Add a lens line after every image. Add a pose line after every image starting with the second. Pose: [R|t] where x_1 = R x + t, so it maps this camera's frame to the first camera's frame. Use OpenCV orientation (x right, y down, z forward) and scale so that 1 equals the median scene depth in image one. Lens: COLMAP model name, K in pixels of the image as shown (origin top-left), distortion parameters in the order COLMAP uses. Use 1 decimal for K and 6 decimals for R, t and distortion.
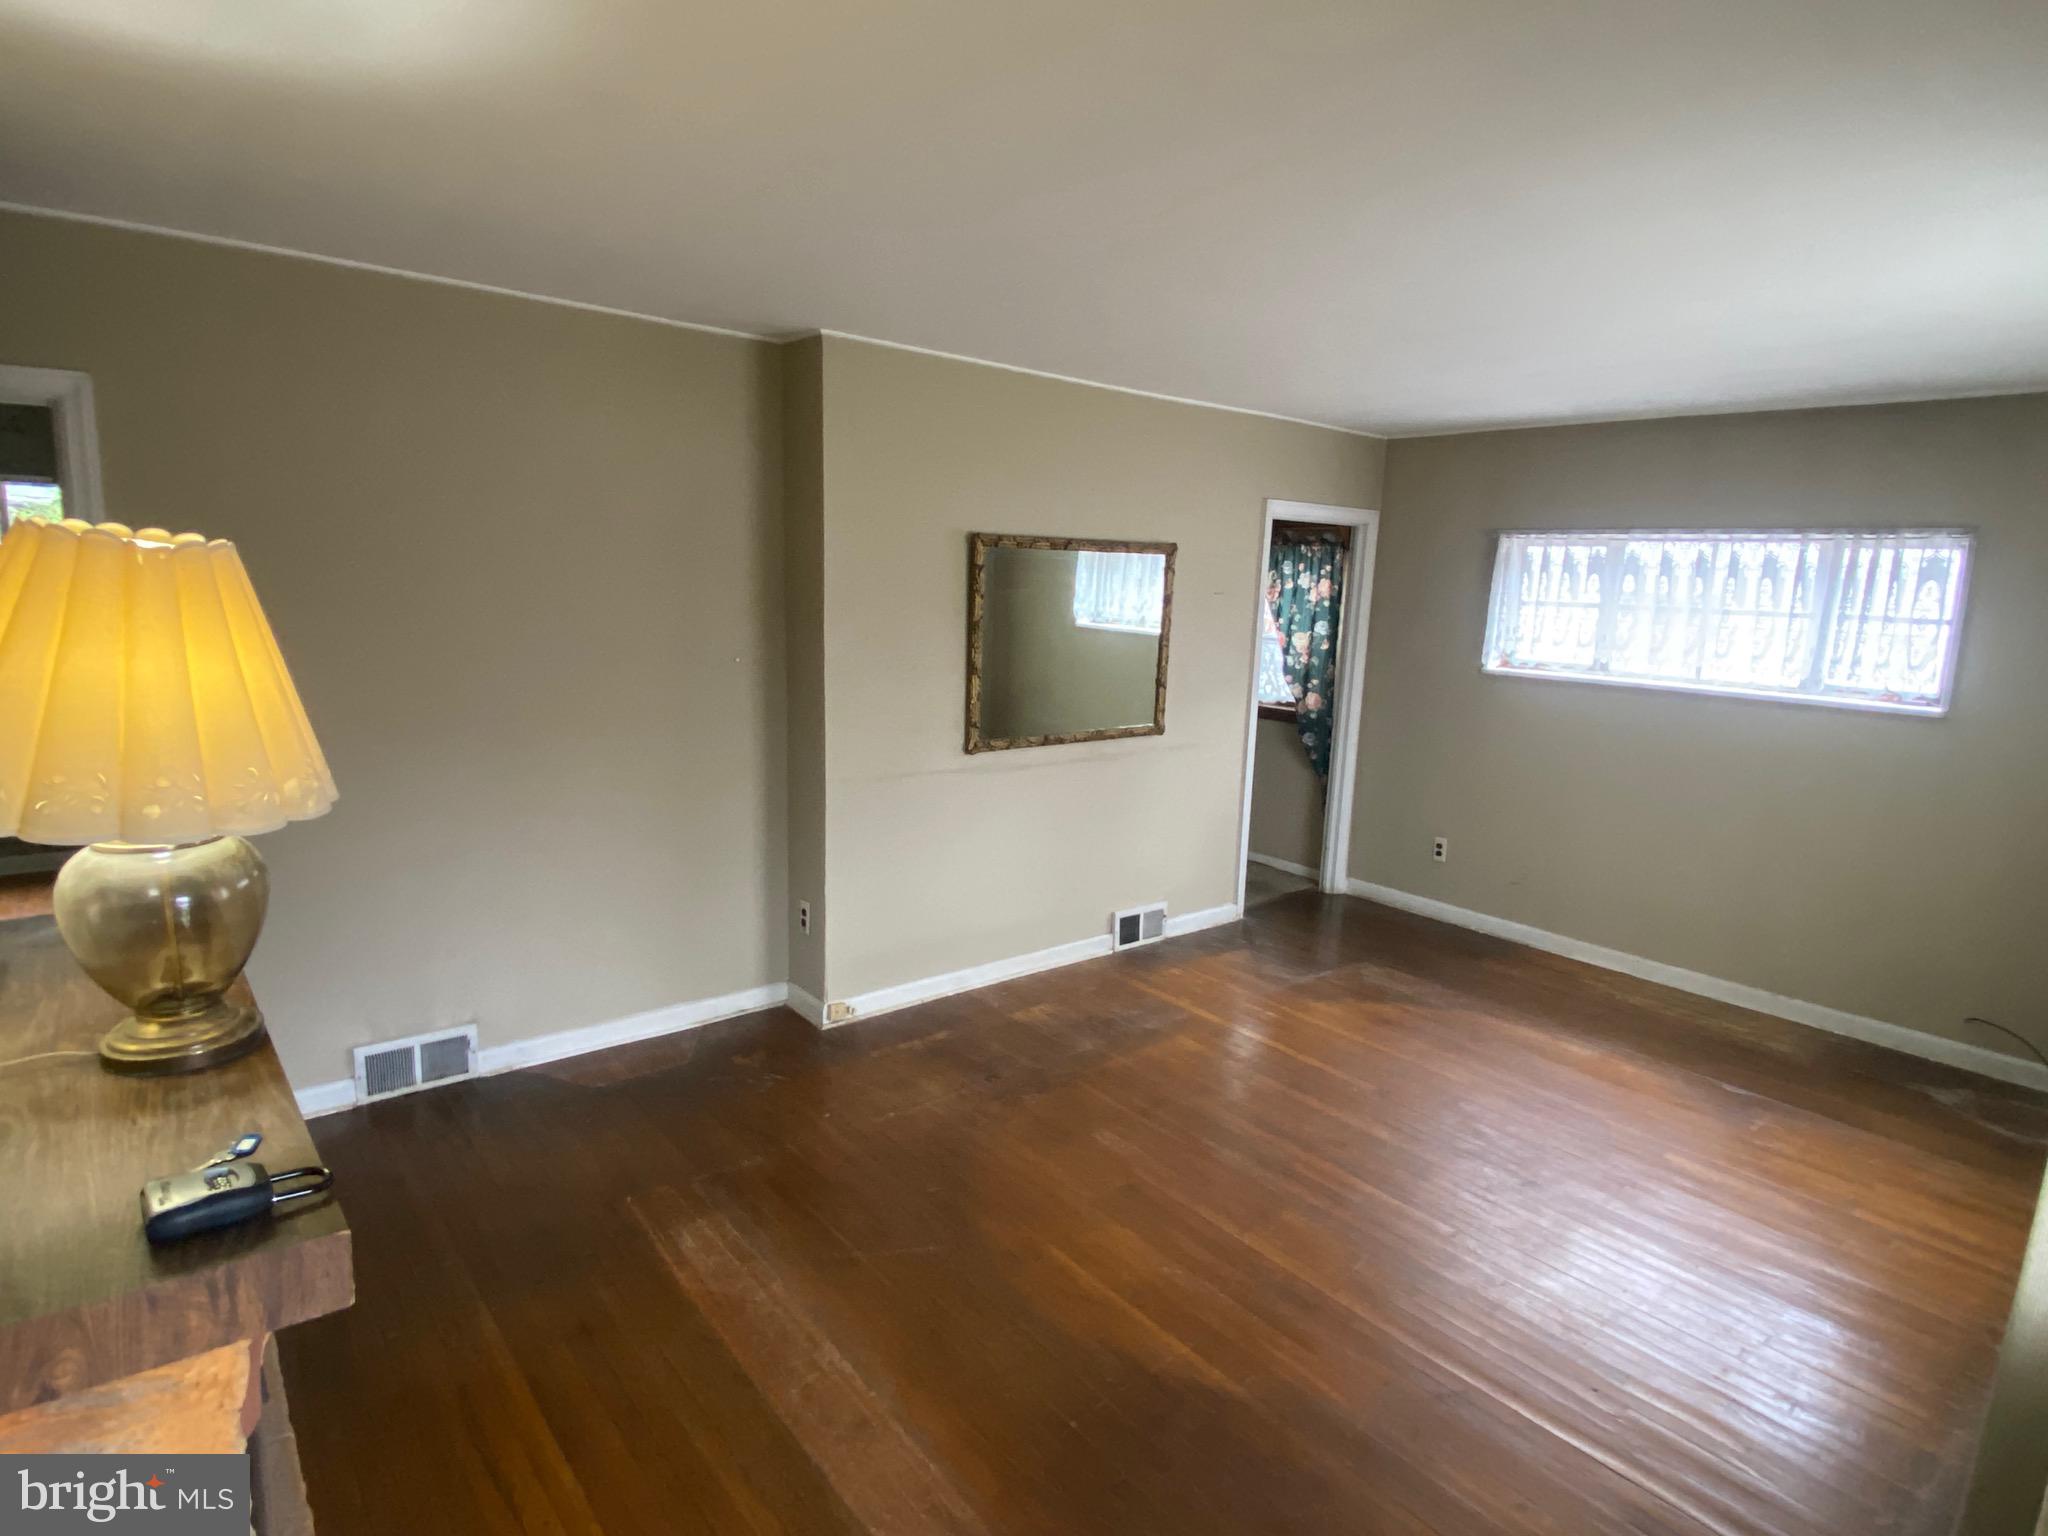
lens RADIAL K [[1130.3, 0, 1024.0], [0, 1130.3, 768.0], [0, 0, 1]] dist [0.004808, 0.000674]
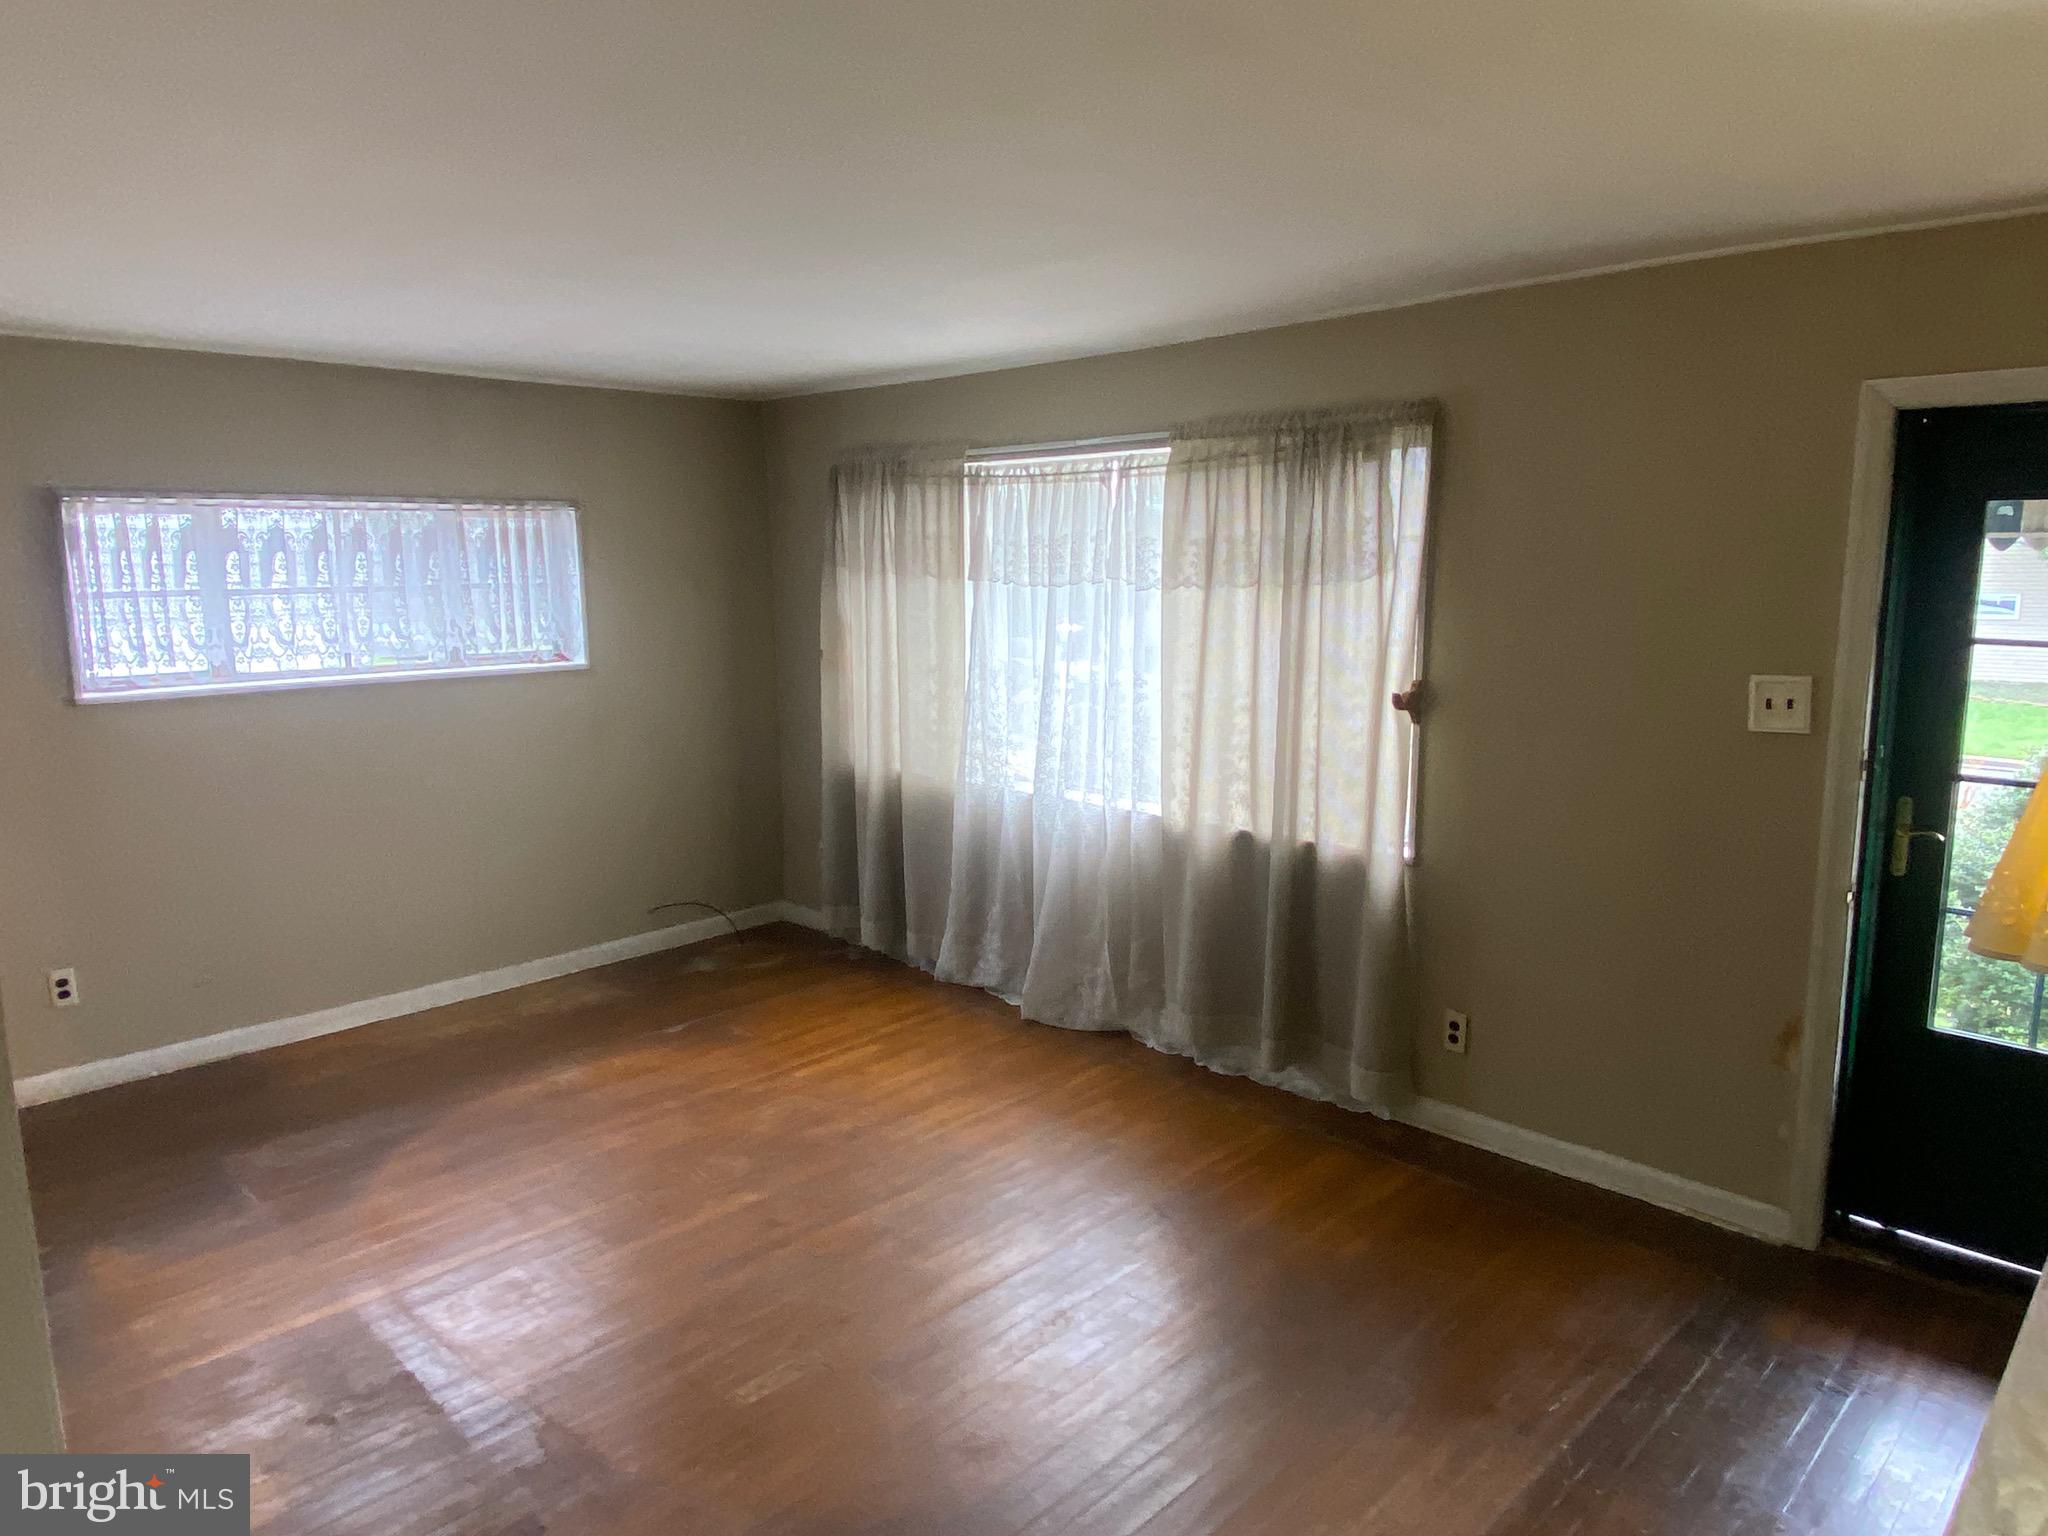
lens RADIAL K [[1298.7, 0, 1038.1], [0, 1298.7, 769.7], [0, 0, 1]] dist [0.052681, -0.062398]
pose [[-0.115927, -0.194085, 0.974111, -0.458999], [0.178137, 0.960759, 0.212625, -0.123634], [-0.977153, 0.198174, -0.076804, 0.576649]]
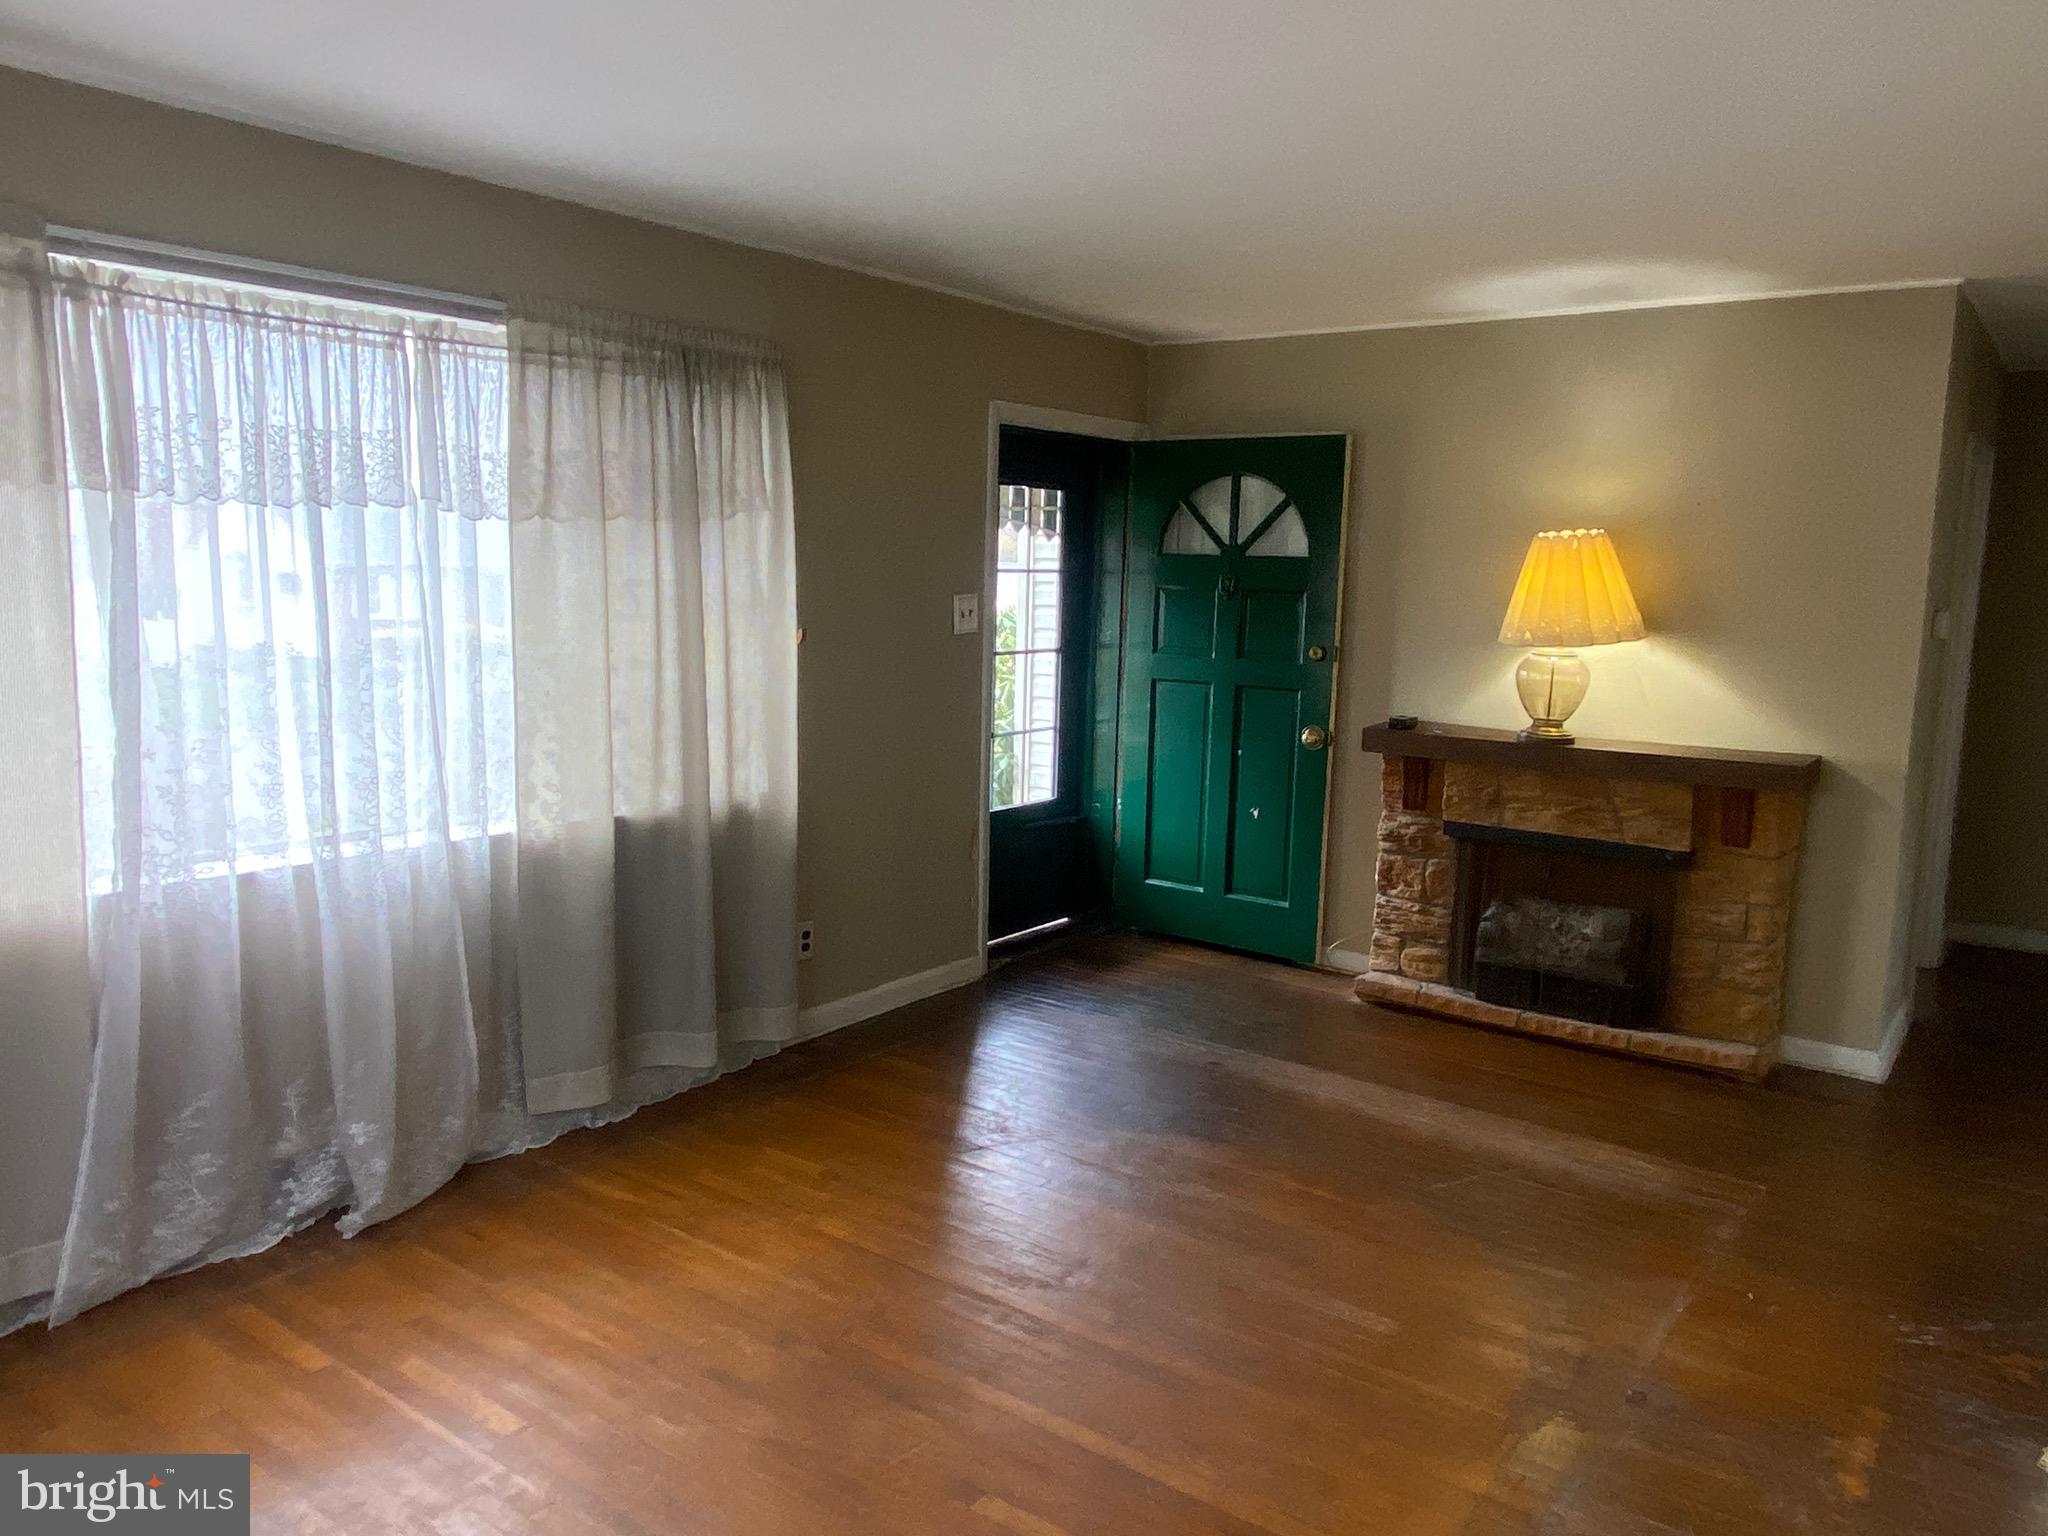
lens RADIAL K [[1413.2, 0, 1024.0], [0, 1413.2, 768.0], [0, 0, 1]] dist [0.003109, -0.000523]
pose [[-0.967341, -0.027033, -0.252034, 0.359646], [-0.106800, 0.945200, 0.308530, -0.166286], [0.229882, 0.325371, -0.917218, 1.152962]]
